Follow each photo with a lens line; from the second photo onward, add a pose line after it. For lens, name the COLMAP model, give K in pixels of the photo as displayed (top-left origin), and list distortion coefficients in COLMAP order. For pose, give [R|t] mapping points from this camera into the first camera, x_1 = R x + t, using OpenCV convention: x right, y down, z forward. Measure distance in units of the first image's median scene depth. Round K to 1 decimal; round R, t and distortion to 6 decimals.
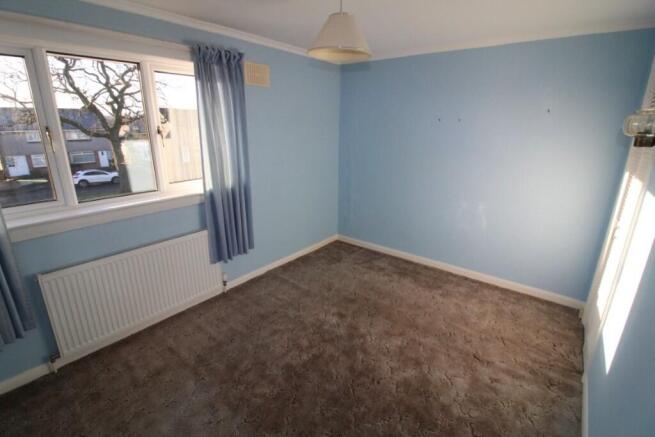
lens RADIAL K [[304.9, 0, 328.5], [0, 304.9, 214.6], [0, 0, 1]] dist [0.000566, -0.018418]
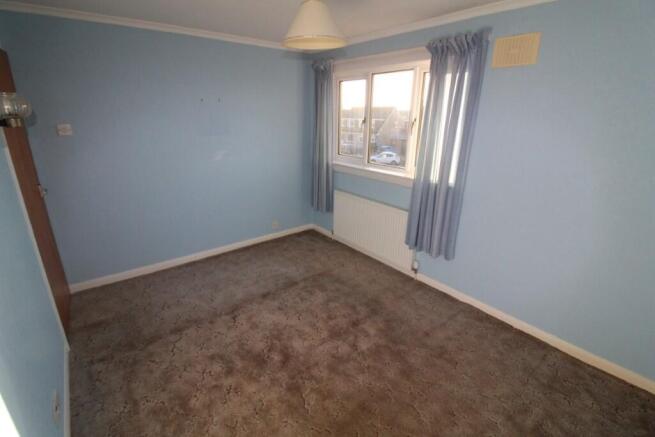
lens RADIAL K [[304.9, 0, 328.5], [0, 304.9, 214.6], [0, 0, 1]] dist [0.000566, -0.018418]
pose [[-0.223200, 0.294193, -0.929318, 0.683058], [-0.293790, 0.888734, 0.351907, -0.240253], [0.929446, 0.351570, -0.111935, 0.829218]]
